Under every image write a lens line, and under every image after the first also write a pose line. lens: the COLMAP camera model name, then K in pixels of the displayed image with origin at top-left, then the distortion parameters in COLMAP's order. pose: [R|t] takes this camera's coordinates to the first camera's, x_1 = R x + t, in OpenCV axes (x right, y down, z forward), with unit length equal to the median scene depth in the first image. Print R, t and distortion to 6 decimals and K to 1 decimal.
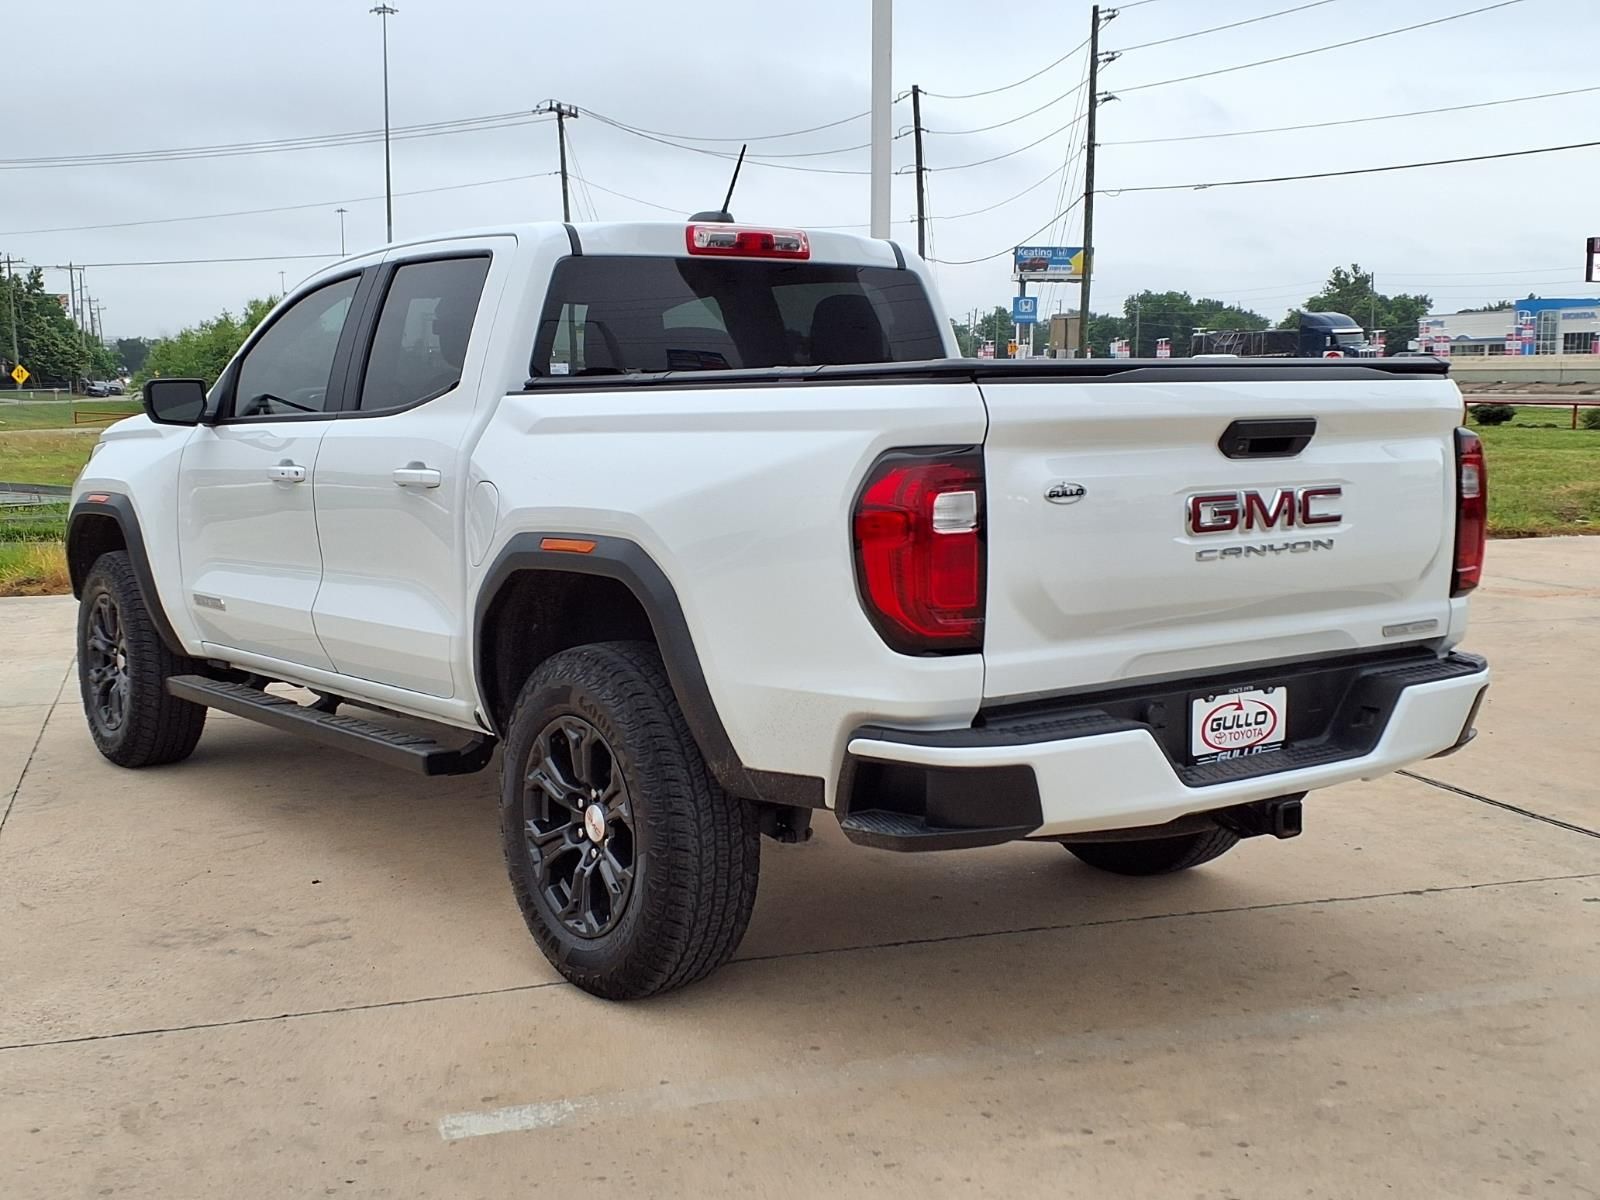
lens RADIAL K [[1923.8, 0, 794.1], [0, 1923.8, 604.4], [0, 0, 1]] dist [-0.001374, 0.000000]
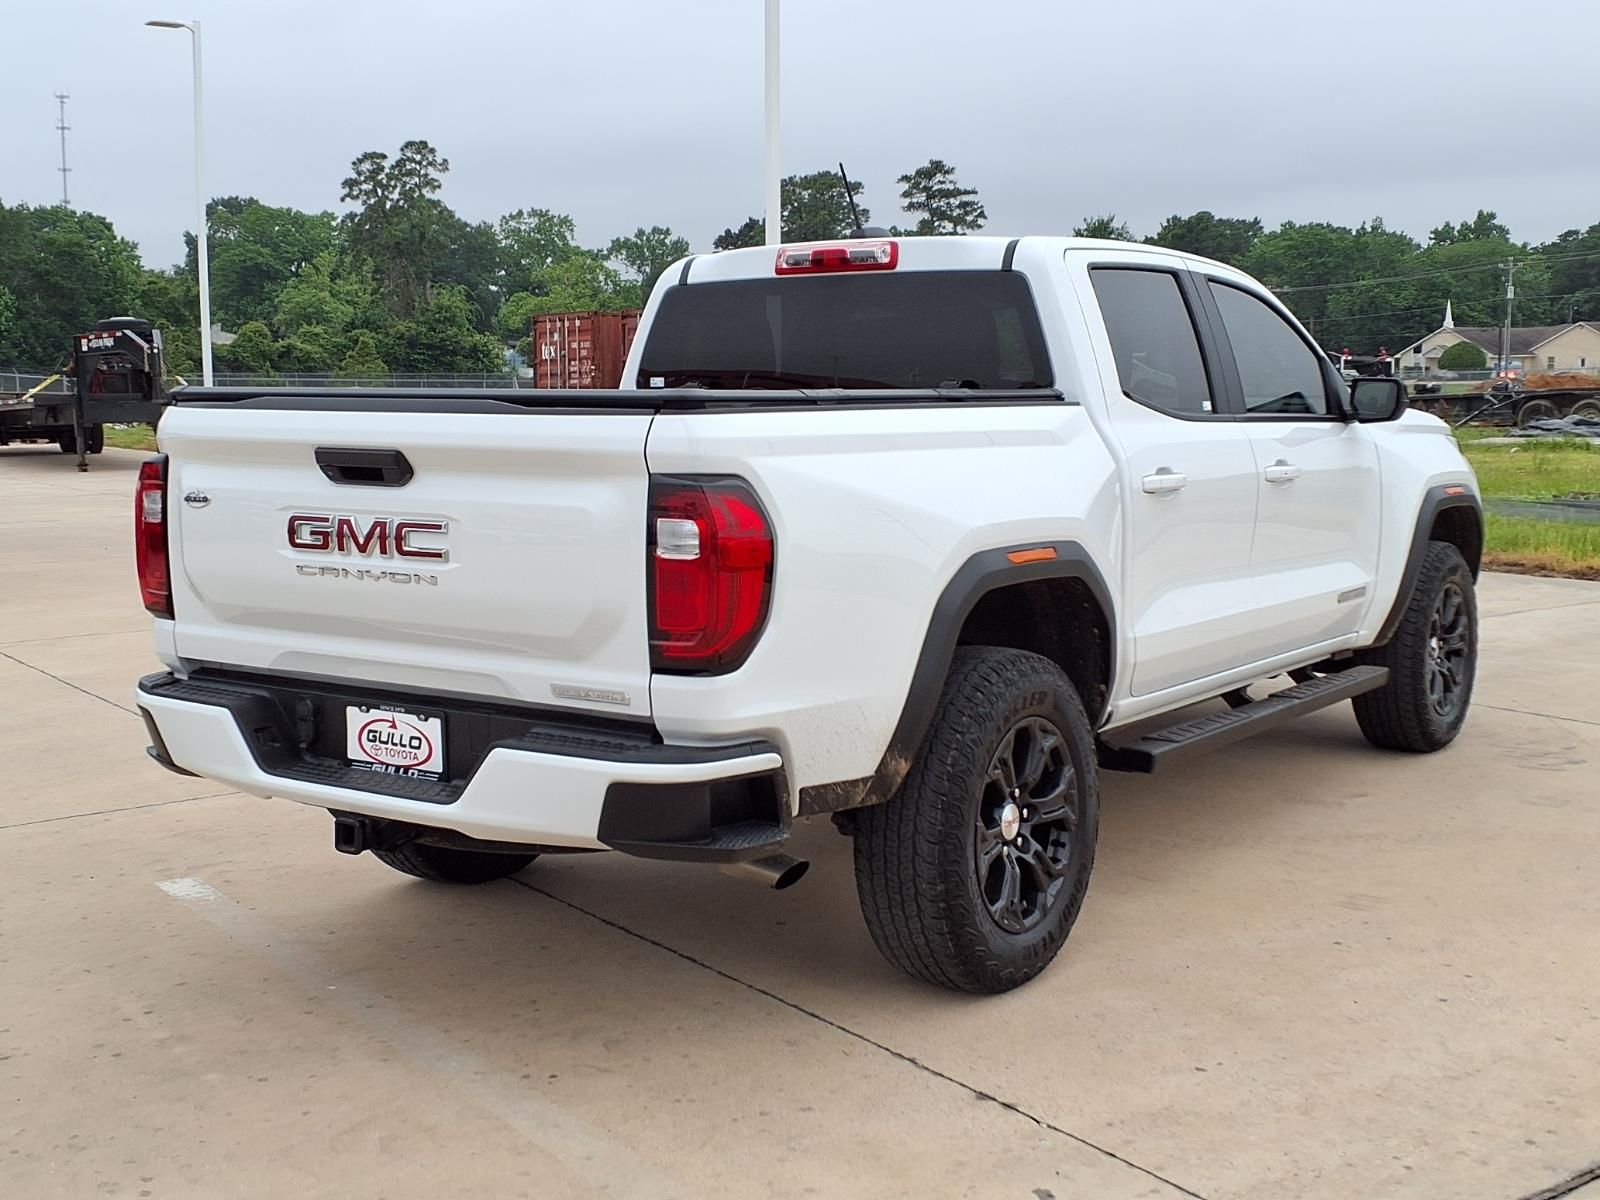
lens RADIAL K [[1923.8, 0, 755.7], [0, 1923.8, 573.4], [0, 0, 1]] dist [-0.001374, 0.000000]
pose [[0.311839, 0.109238, -0.943835, 1.273109], [-0.106916, 0.991094, 0.079384, -0.131981], [0.944100, 0.076156, 0.320741, 0.856522]]
